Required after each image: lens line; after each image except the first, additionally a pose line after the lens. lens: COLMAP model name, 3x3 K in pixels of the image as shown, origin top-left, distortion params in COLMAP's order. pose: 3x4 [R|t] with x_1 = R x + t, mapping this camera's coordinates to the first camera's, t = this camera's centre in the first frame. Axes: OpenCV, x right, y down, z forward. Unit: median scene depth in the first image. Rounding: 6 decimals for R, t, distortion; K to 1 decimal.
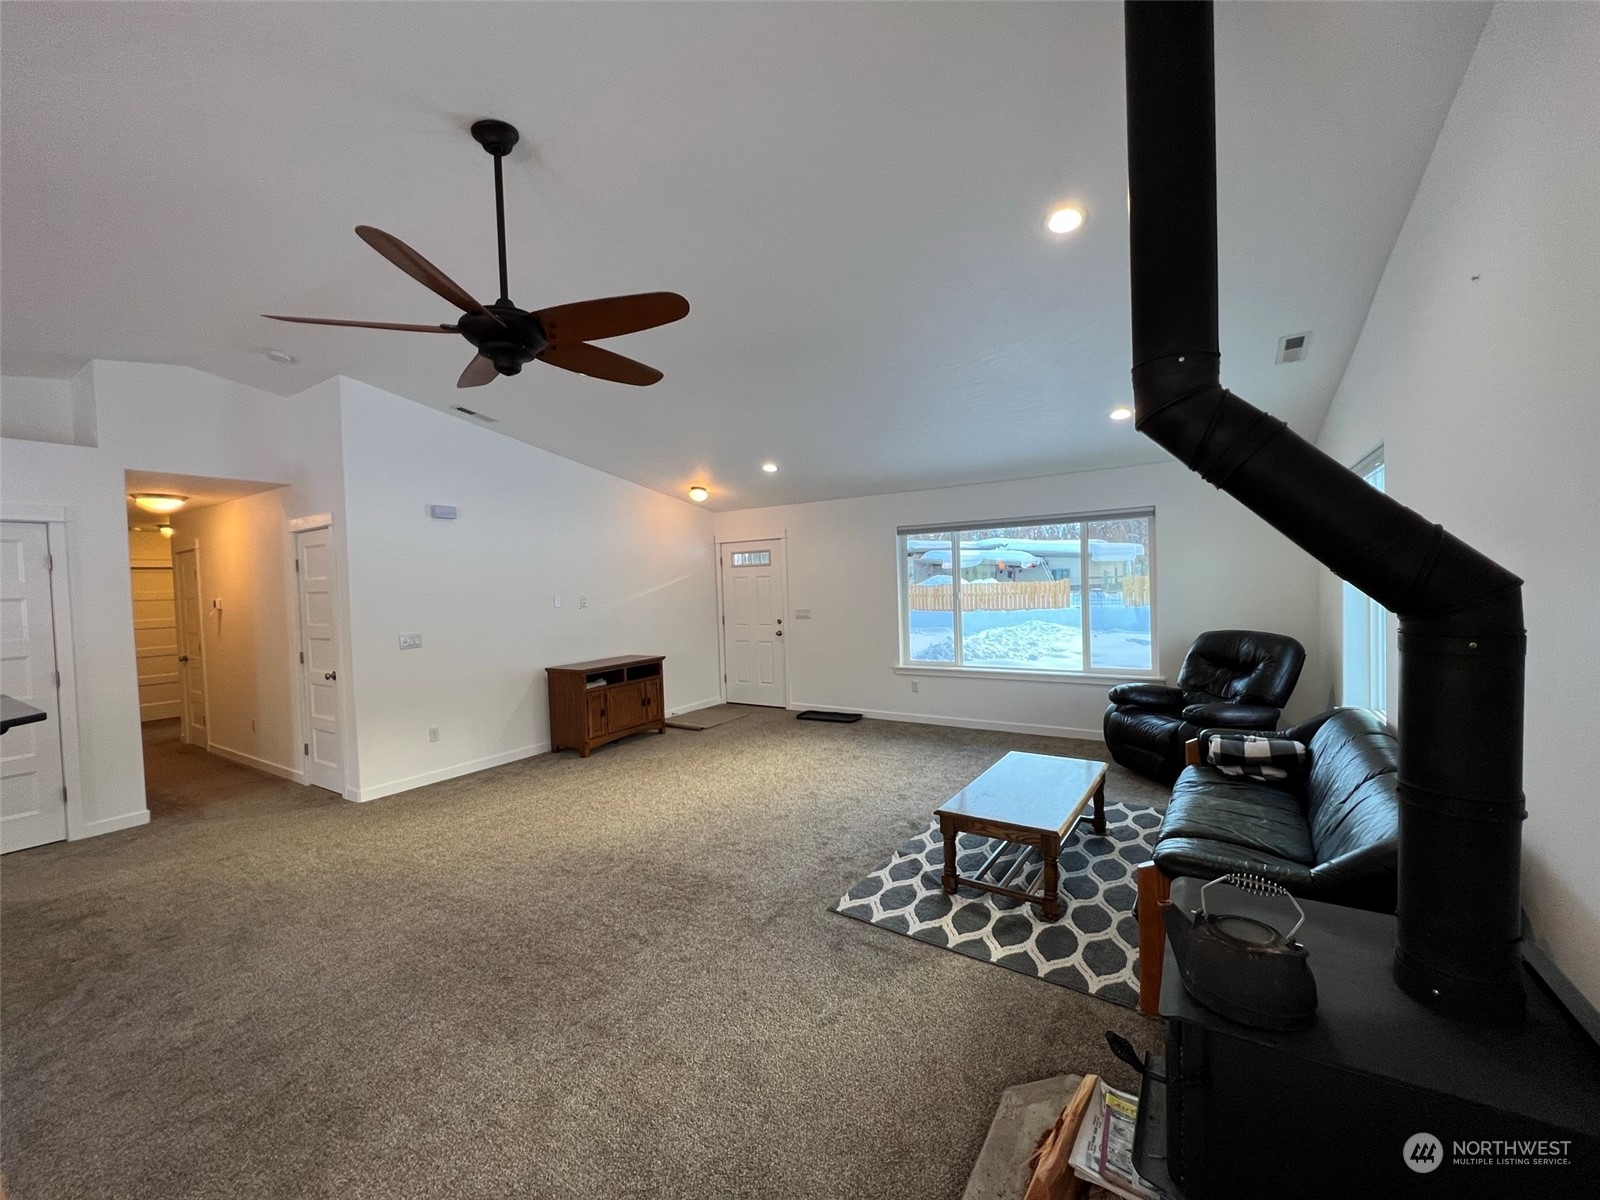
lens RADIAL K [[640.7, 0, 799.2], [0, 640.7, 599.0], [0, 0, 1]] dist [-0.004090, 0.000472]
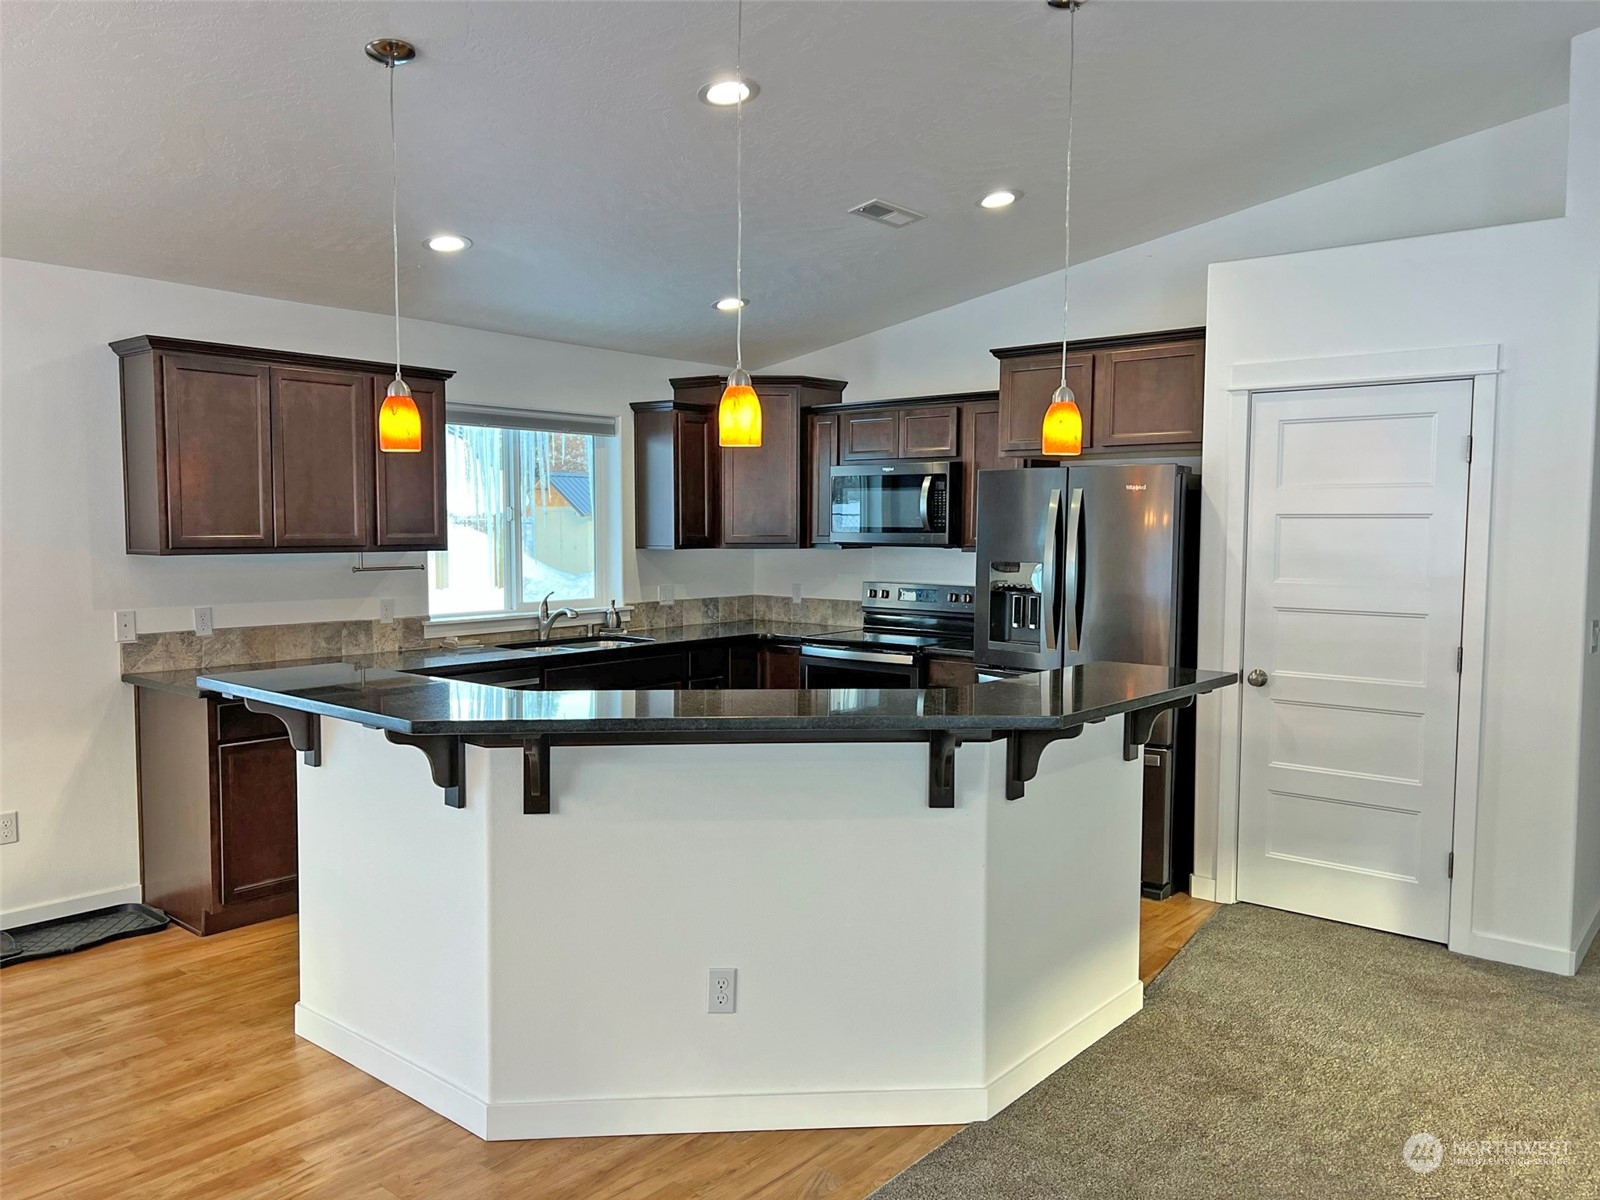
lens RADIAL K [[1197.9, 0, 795.2], [0, 1197.9, 606.4], [0, 0, 1]] dist [0.035193, -0.033428]
pose [[-0.129322, 0.104724, -0.986057, -0.042997], [-0.025032, 0.993746, 0.108824, -0.017084], [0.991287, 0.038757, -0.125892, 0.445678]]
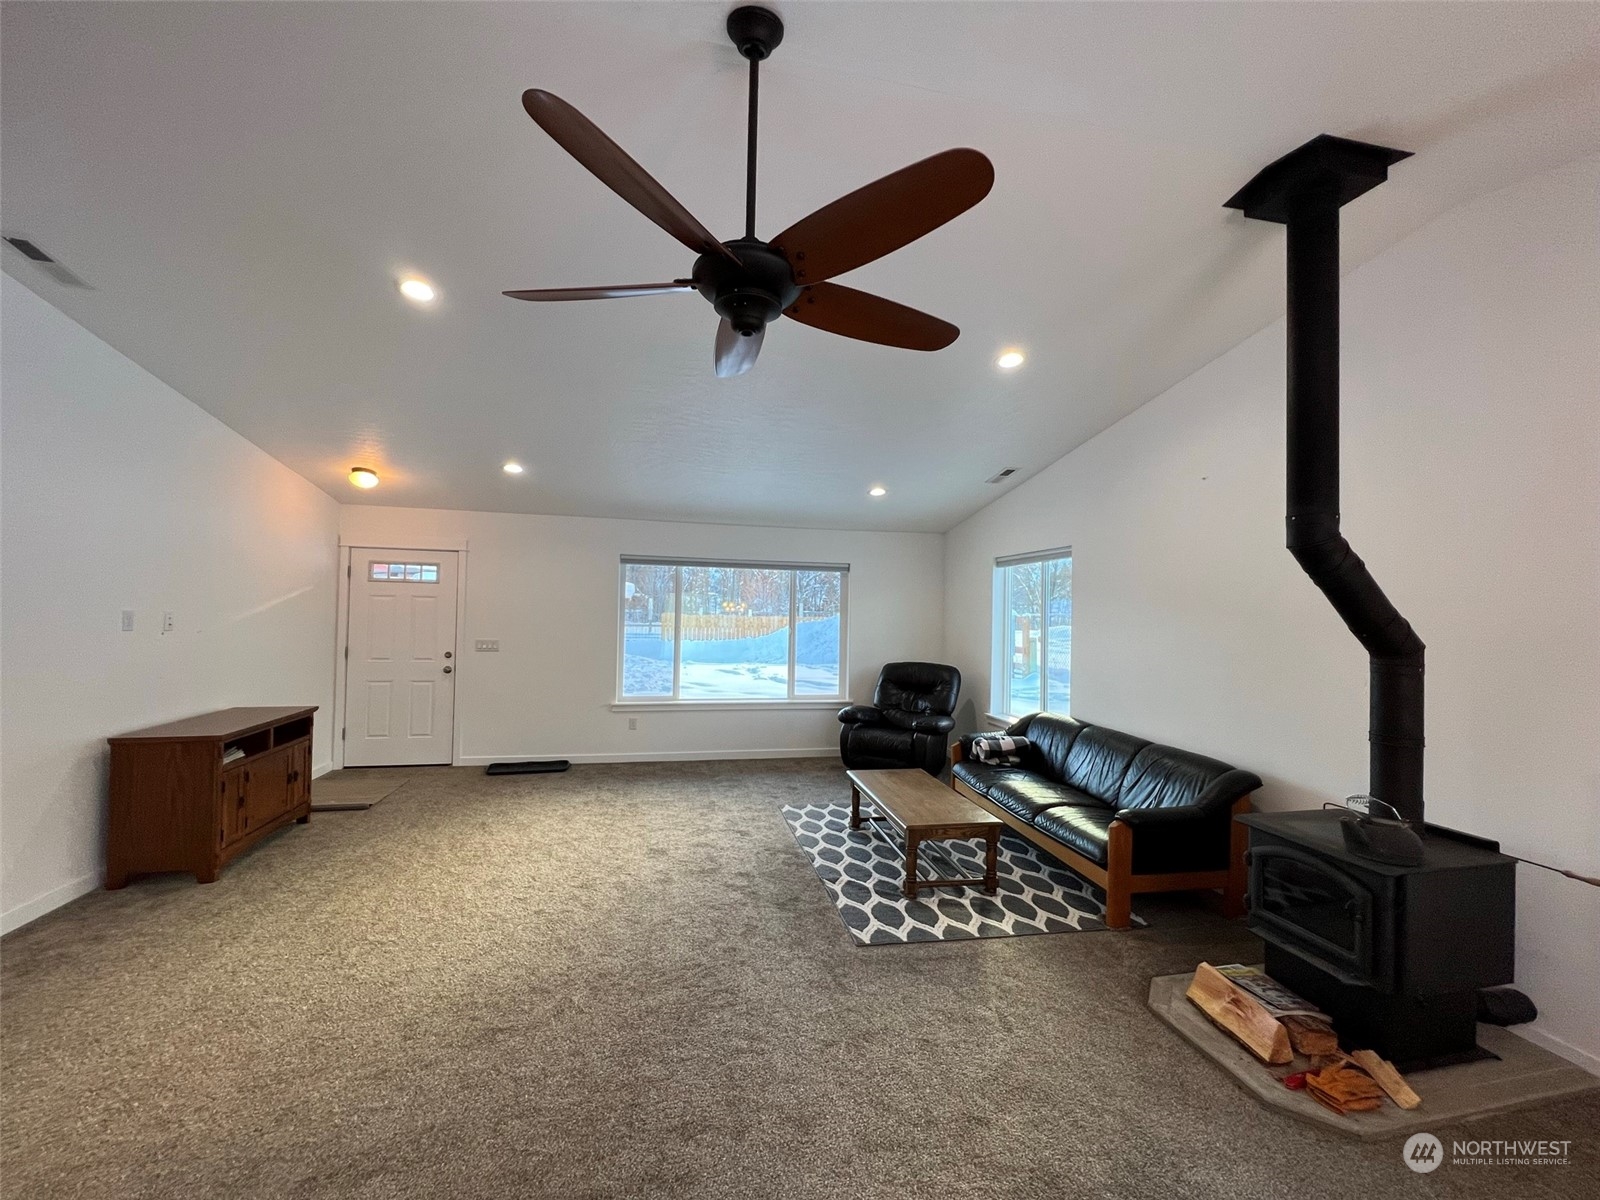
lens RADIAL K [[640.7, 0, 800.7], [0, 640.7, 597.3], [0, 0, 1]] dist [-0.004090, 0.000472]
pose [[0.702992, 0.063942, 0.708318, -0.436886], [-0.026135, 0.997600, -0.064118, 0.005207], [-0.710718, 0.026563, 0.702976, 0.199466]]
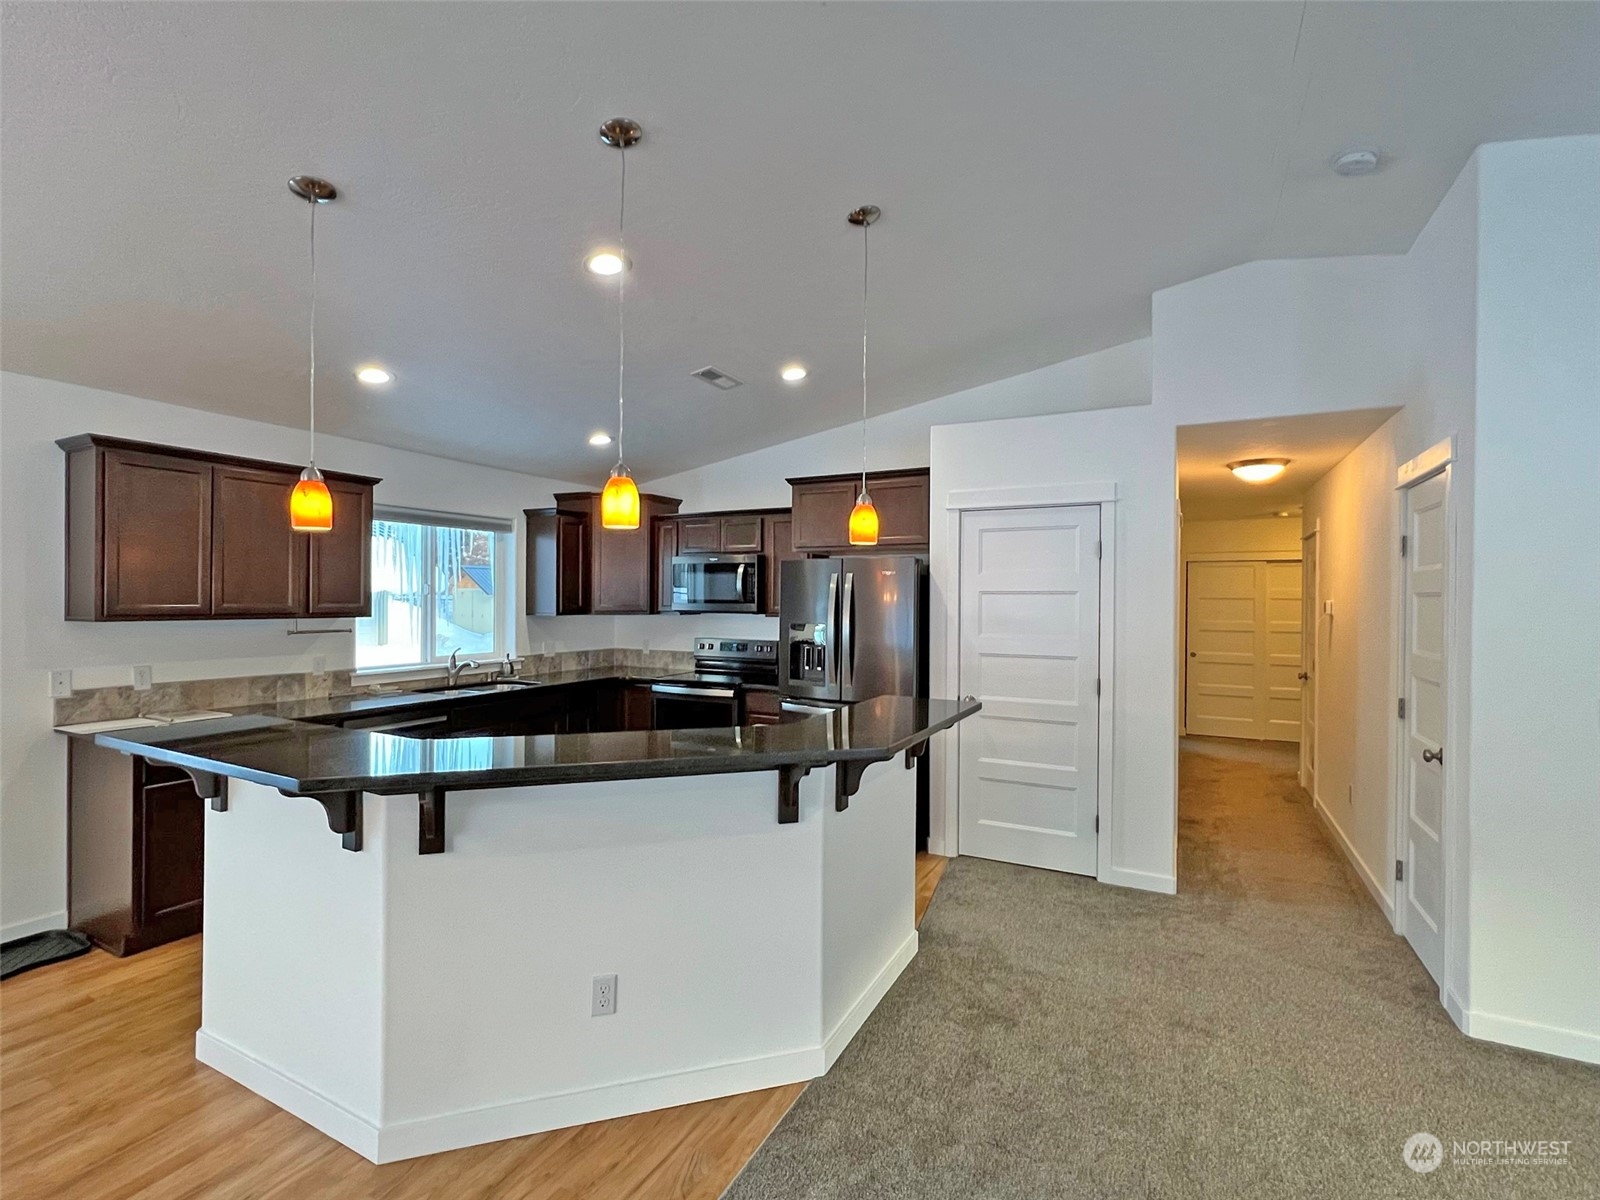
lens RADIAL K [[738.1, 0, 798.2], [0, 738.1, 601.9], [0, 0, 1]] dist [-0.006238, 0.001245]
pose [[0.092401, 0.037980, -0.994997, -0.183171], [-0.035511, 0.998762, 0.034826, -0.006202], [0.995088, 0.032115, 0.093636, 0.406446]]
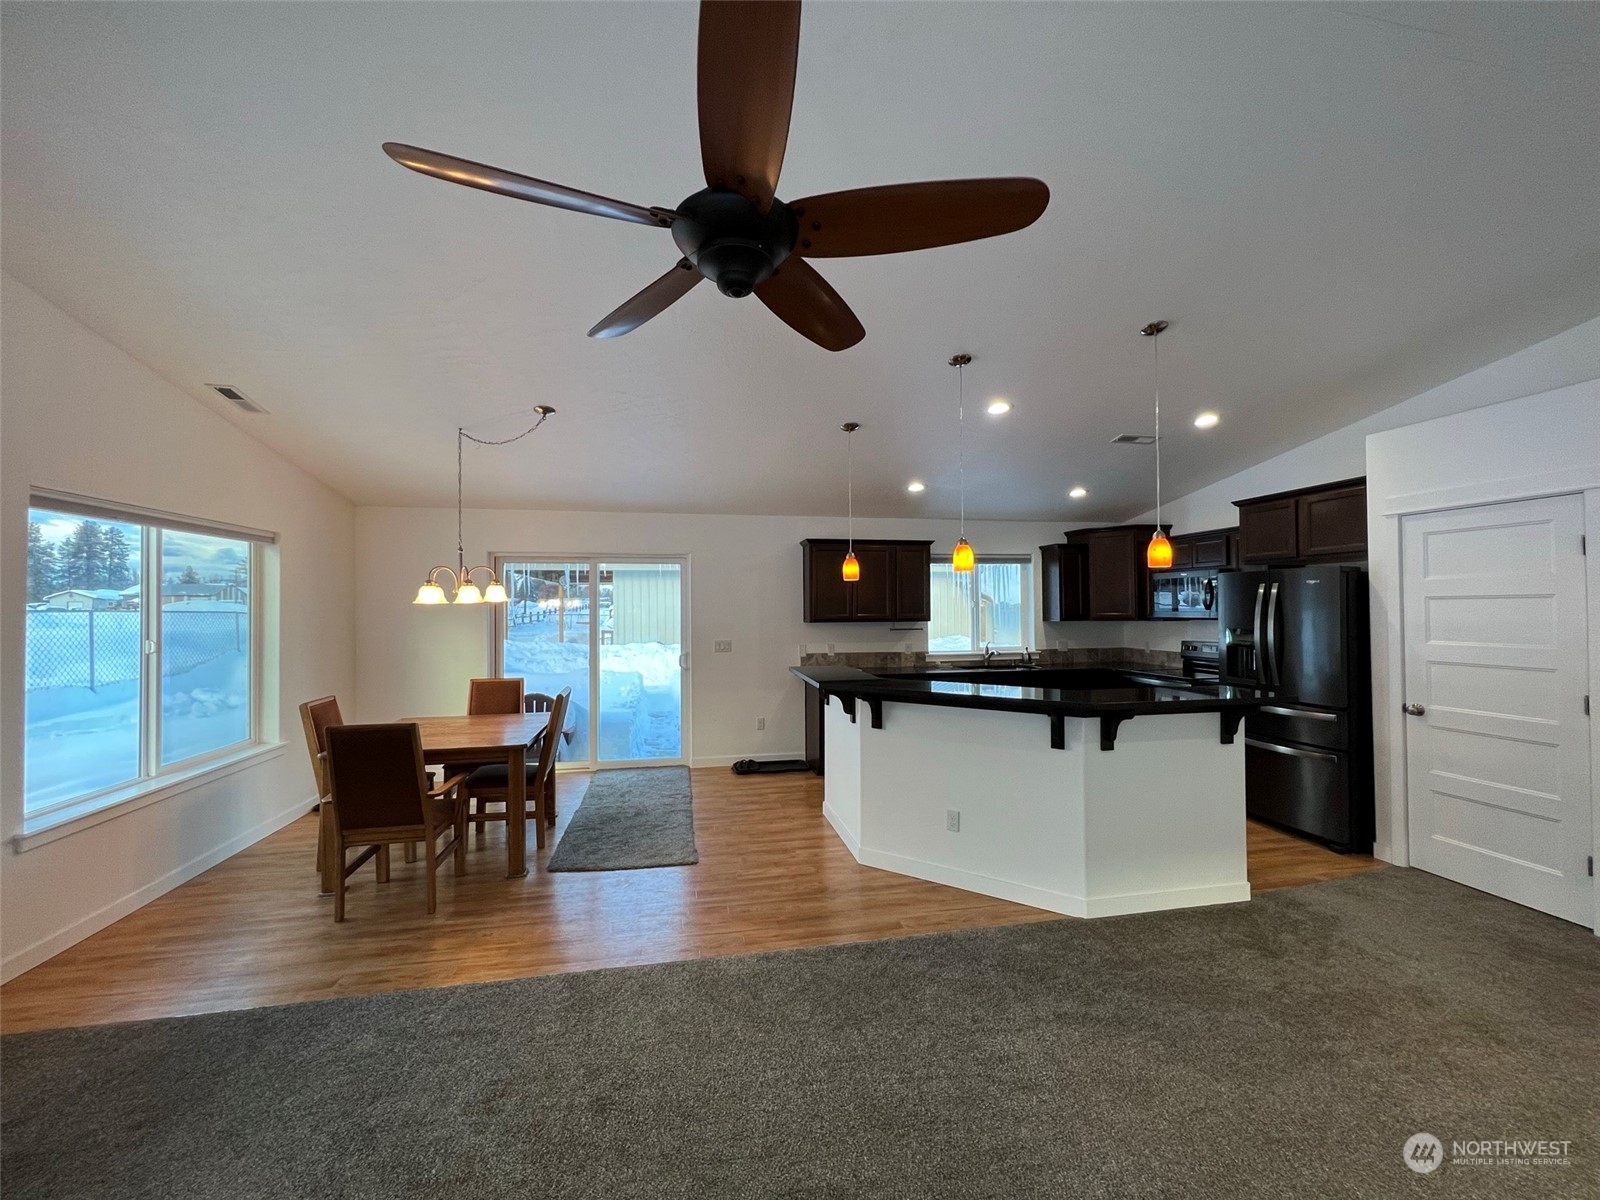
lens RADIAL K [[640.7, 0, 799.9], [0, 640.7, 601.1], [0, 0, 1]] dist [-0.004090, 0.000472]
pose [[-0.720273, 0.030435, -0.693022, -0.012992], [0.014260, 0.999476, 0.029073, -0.022054], [0.693544, 0.011058, -0.720330, 0.721878]]
